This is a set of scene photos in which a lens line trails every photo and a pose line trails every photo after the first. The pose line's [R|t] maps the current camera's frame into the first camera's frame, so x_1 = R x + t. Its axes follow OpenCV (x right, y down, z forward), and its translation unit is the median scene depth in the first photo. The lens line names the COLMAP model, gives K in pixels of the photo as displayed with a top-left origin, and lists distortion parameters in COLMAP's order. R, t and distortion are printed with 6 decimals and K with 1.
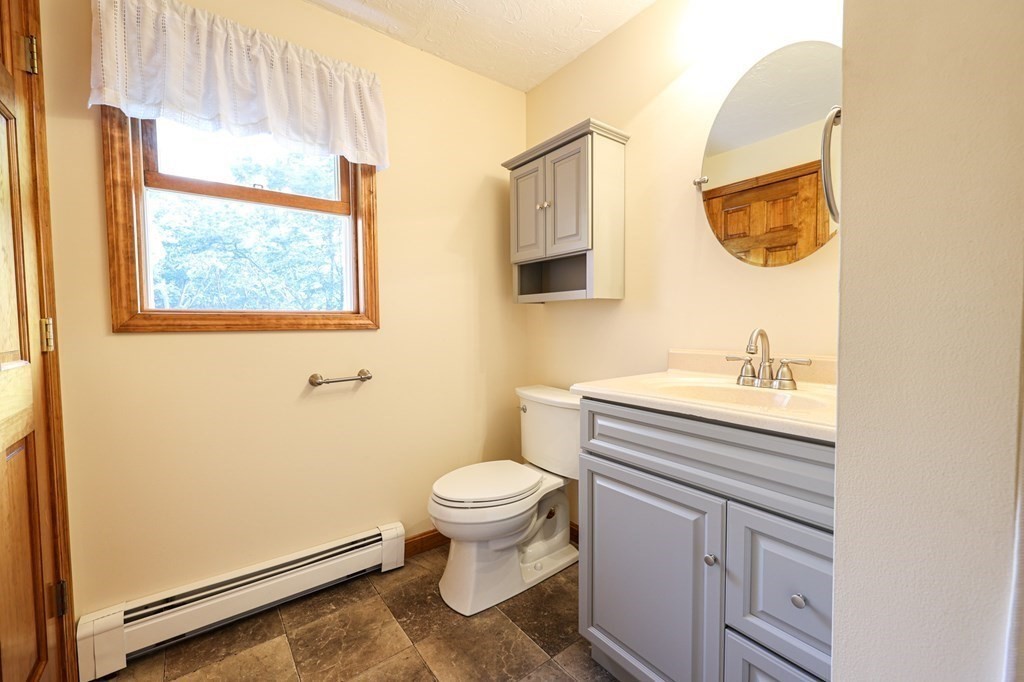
lens RADIAL K [[415.4, 0, 512.0], [0, 415.4, 341.0], [0, 0, 1]] dist [-0.000274, 0.000234]
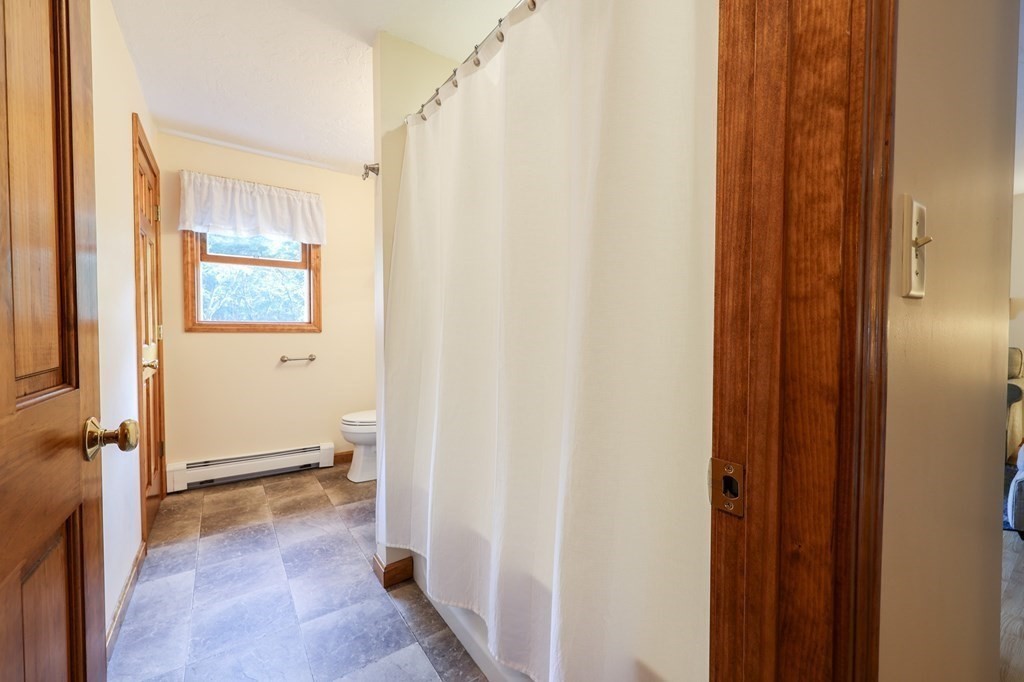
lens RADIAL K [[415.4, 0, 512.0], [0, 415.4, 341.0], [0, 0, 1]] dist [-0.000274, 0.000234]
pose [[0.998969, 0.015085, -0.042824, 0.687772], [-0.015651, 0.999794, -0.012918, 0.023252], [0.042621, 0.013575, 0.998999, -0.899996]]
